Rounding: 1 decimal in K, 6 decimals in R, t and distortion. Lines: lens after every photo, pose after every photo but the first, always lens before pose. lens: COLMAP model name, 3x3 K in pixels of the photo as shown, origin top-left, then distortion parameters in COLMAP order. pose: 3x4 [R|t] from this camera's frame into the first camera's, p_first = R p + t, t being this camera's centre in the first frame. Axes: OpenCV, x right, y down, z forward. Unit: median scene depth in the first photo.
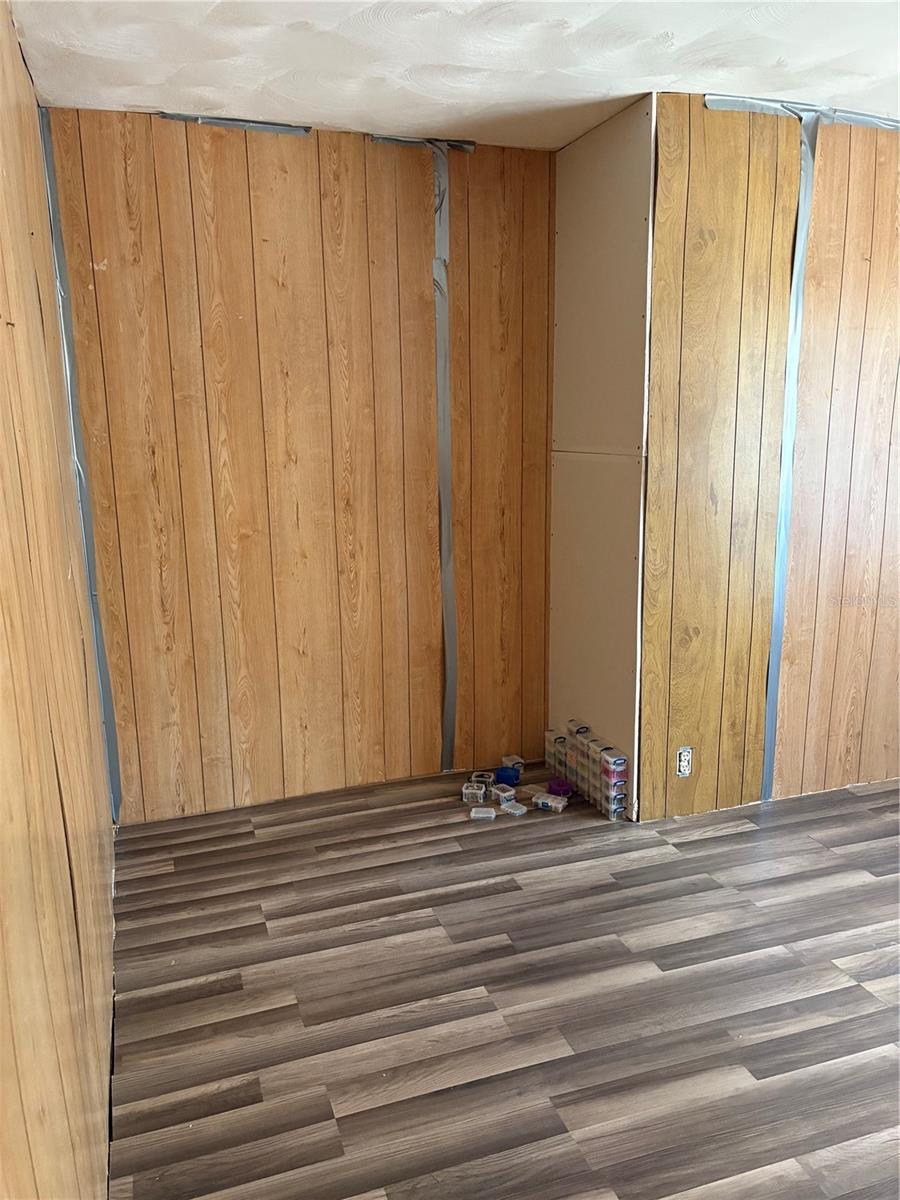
lens RADIAL K [[902.4, 0, 453.3], [0, 902.4, 604.9], [0, 0, 1]] dist [0.044812, -0.045643]
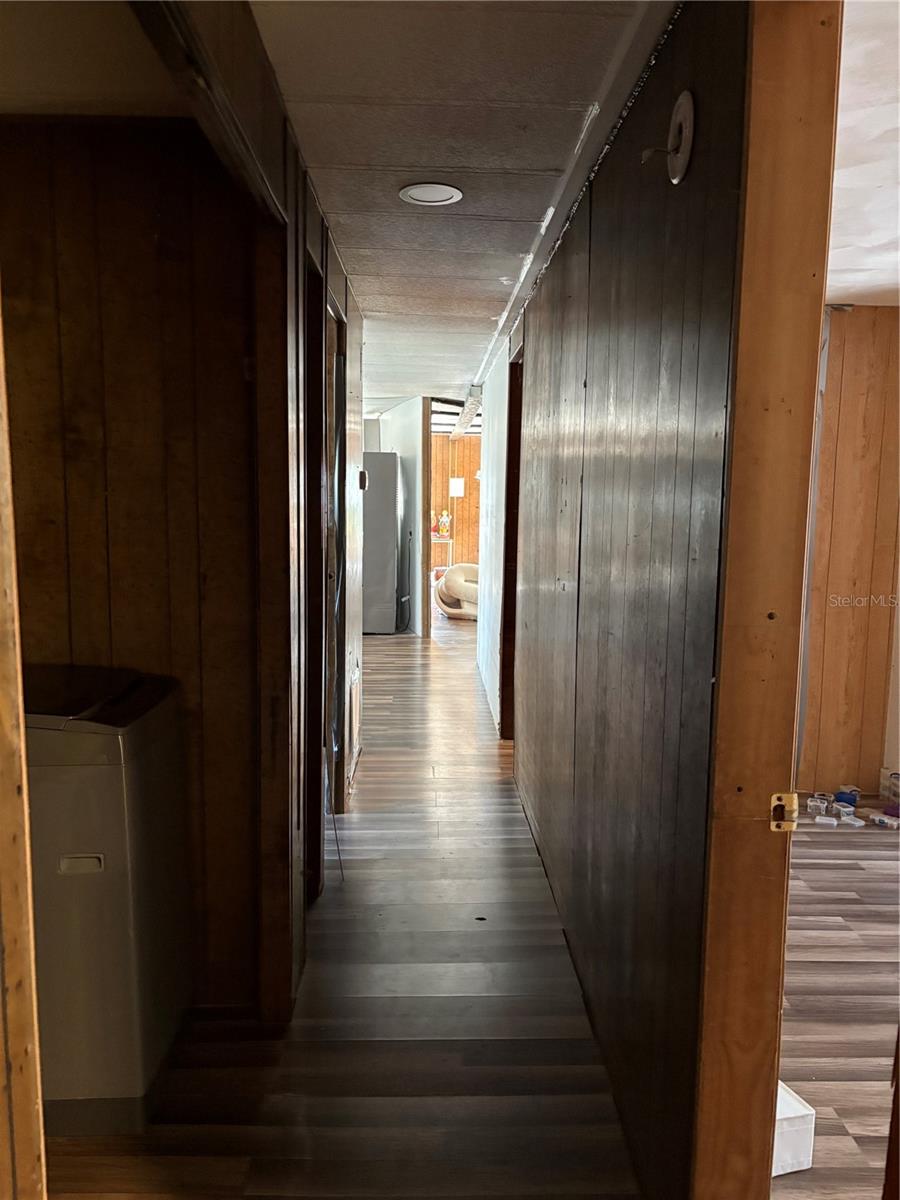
lens RADIAL K [[902.4, 0, 445.9], [0, 902.4, 595.8], [0, 0, 1]] dist [0.044812, -0.045643]
pose [[0.949354, 0.067856, -0.306794, -0.099170], [-0.098141, 0.991589, -0.084375, 0.079071], [0.298488, 0.110211, 0.948029, -0.370877]]
